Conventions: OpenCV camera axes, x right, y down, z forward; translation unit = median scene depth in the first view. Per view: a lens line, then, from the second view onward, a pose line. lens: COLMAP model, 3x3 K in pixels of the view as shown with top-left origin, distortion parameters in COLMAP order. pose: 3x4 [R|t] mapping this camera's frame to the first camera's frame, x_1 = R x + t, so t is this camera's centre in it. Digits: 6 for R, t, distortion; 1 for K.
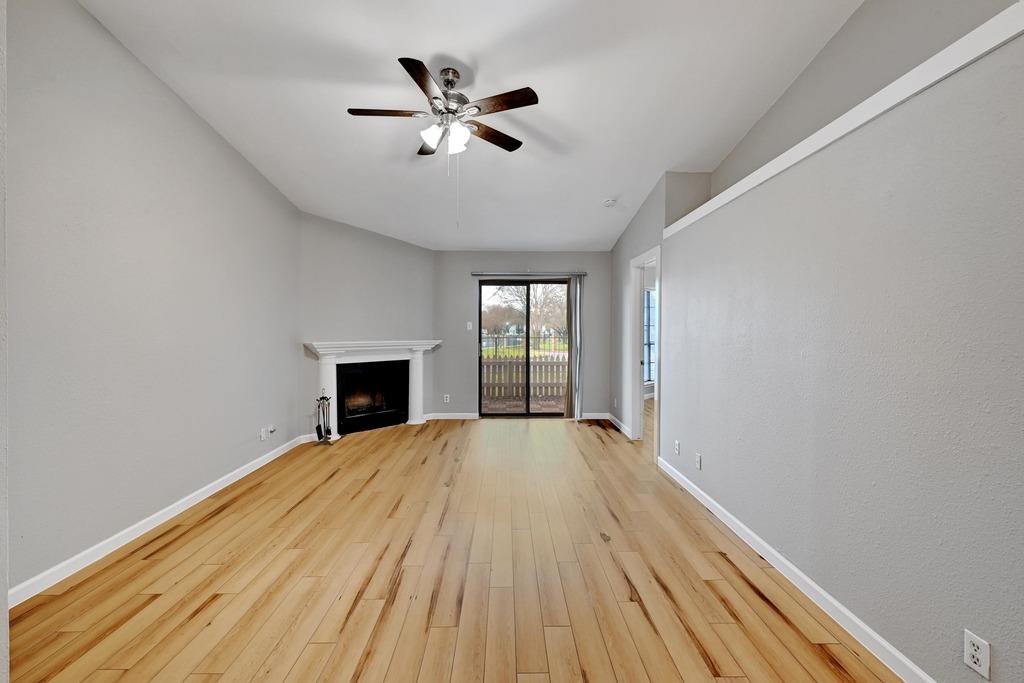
lens RADIAL K [[440.1, 0, 510.5], [0, 440.1, 336.8], [0, 0, 1]] dist [-0.000800, 0.000854]
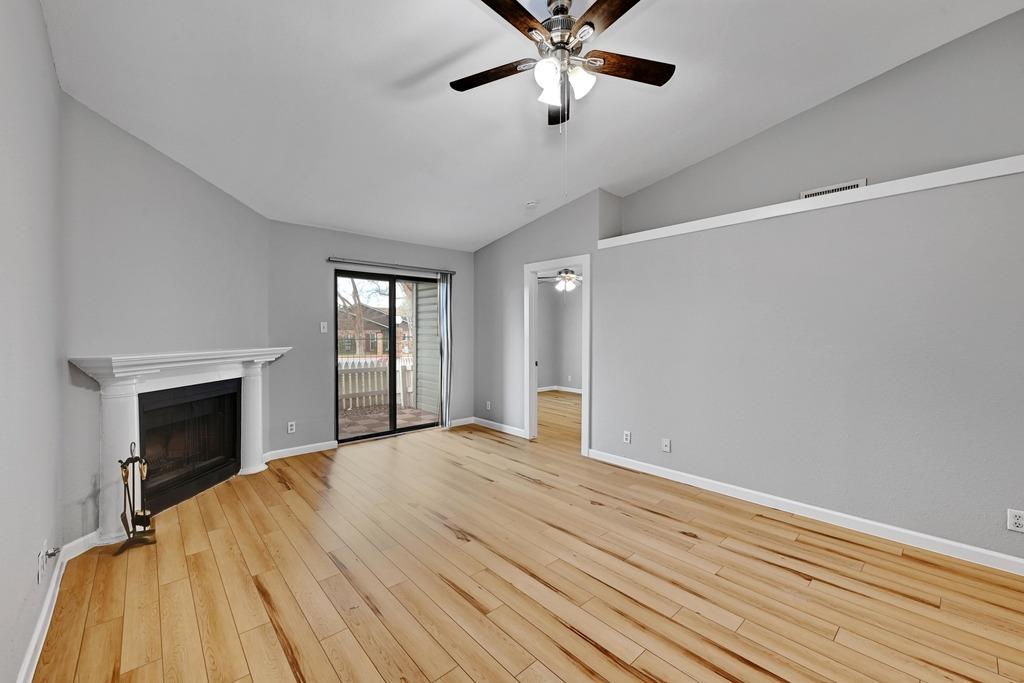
lens RADIAL K [[412.1, 0, 513.6], [0, 412.1, 335.1], [0, 0, 1]] dist [0.002837, -0.001650]
pose [[0.745494, -0.005927, 0.666486, -0.335405], [0.012200, 0.999914, -0.004755, -0.003917], [-0.666401, 0.011676, 0.745502, 0.254444]]
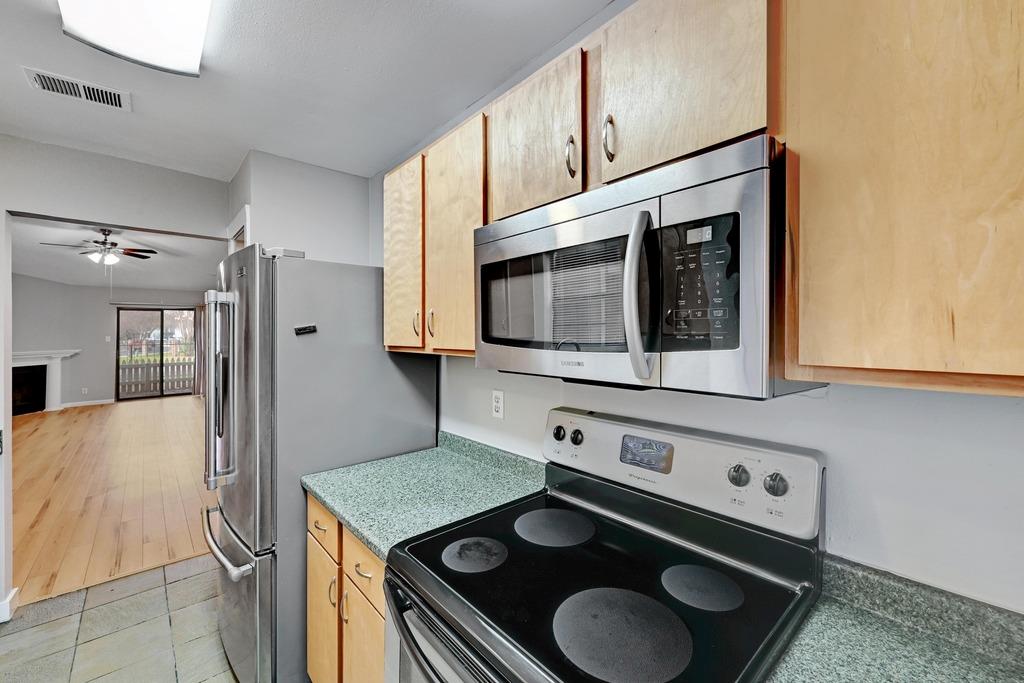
lens RADIAL K [[412.1, 0, 524.0], [0, 412.1, 328.1], [0, 0, 1]] dist [0.002837, -0.001650]
pose [[0.743455, -0.002037, 0.668783, 0.017706], [0.019281, 0.999645, -0.018389, -0.009253], [-0.668508, 0.026567, 0.743230, -0.951068]]
